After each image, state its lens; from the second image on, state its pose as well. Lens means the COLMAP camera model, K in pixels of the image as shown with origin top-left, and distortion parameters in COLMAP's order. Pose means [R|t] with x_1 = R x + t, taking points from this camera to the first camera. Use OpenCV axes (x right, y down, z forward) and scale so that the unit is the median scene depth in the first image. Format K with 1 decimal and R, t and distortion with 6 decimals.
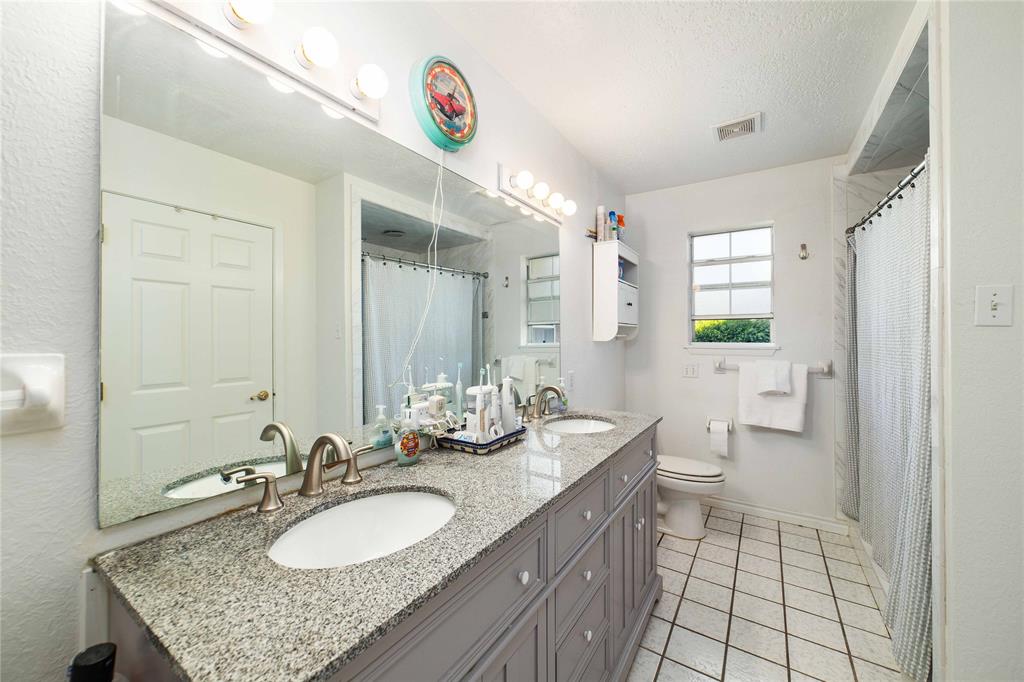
lens RADIAL K [[390.0, 0, 515.2], [0, 390.0, 337.7], [0, 0, 1]] dist [-0.000022, 0.000007]
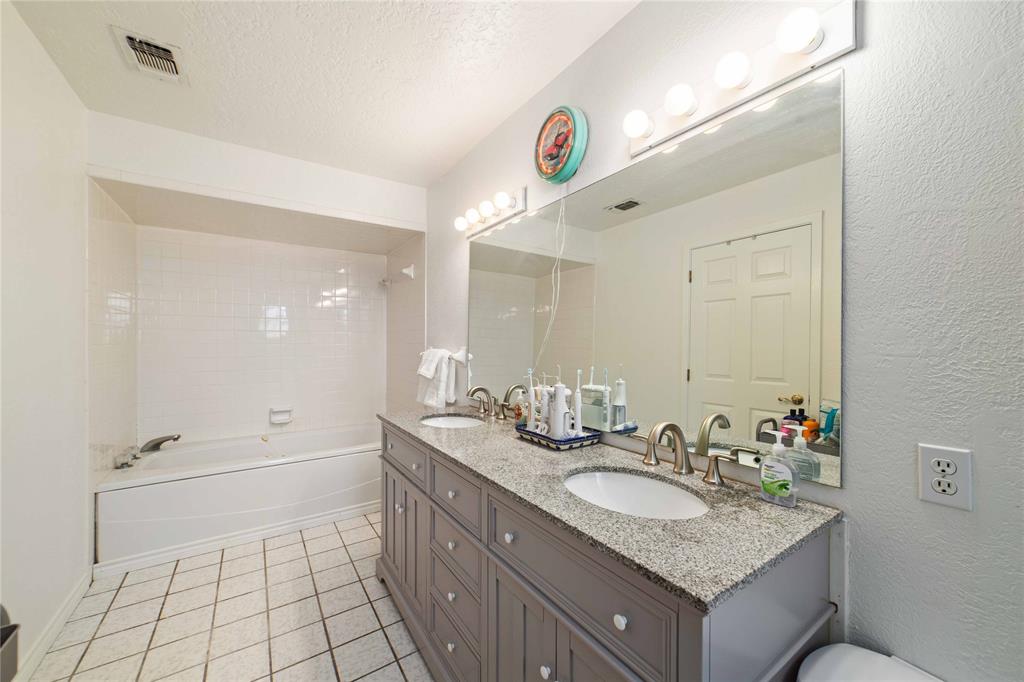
lens RADIAL K [[390.0, 0, 515.7], [0, 390.0, 343.7], [0, 0, 1]] dist [-0.000022, 0.000007]
pose [[-0.381526, 0.005668, -0.924341, 0.977156], [0.009062, 0.999956, 0.002391, -0.002050], [0.924314, -0.007465, -0.381561, 1.334643]]
